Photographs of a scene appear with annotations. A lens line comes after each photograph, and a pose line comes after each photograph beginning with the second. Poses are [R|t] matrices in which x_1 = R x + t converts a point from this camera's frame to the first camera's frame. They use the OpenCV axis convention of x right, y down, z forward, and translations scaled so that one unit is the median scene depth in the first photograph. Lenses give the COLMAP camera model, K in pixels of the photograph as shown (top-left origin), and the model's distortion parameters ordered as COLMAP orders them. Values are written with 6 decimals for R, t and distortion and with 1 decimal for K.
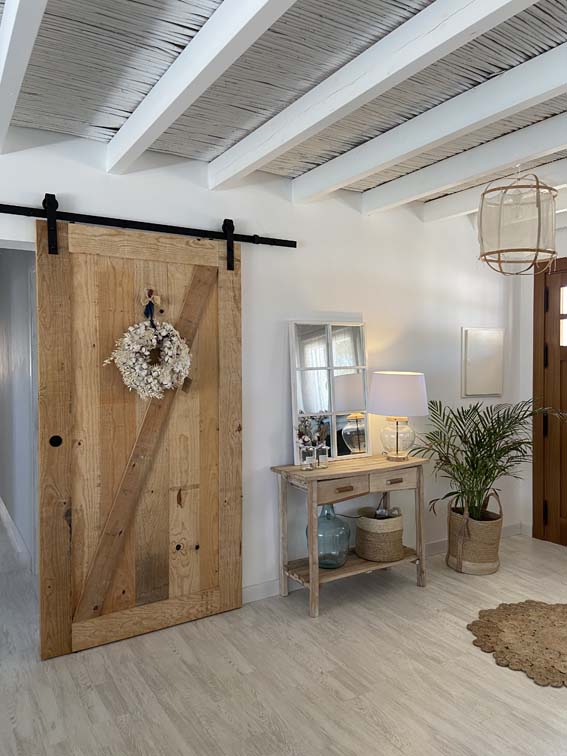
lens RADIAL K [[577.0, 0, 294.4], [0, 577.0, 372.8], [0, 0, 1]] dist [0.108793, -0.132637]
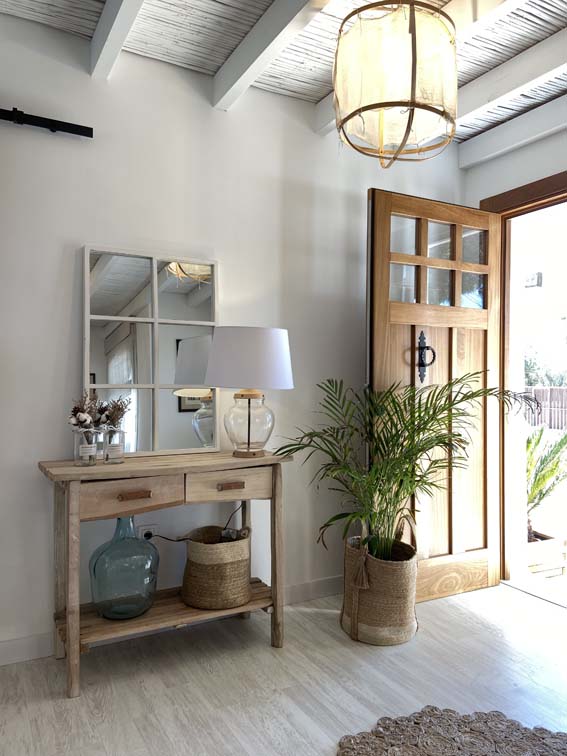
lens RADIAL K [[577.0, 0, 307.9], [0, 577.0, 378.4], [0, 0, 1]] dist [0.108793, -0.132637]
pose [[0.998777, 0.010202, -0.048379, 0.339514], [-0.011828, 0.999371, -0.033434, 0.099412], [0.048008, 0.033965, 0.998269, 0.394517]]
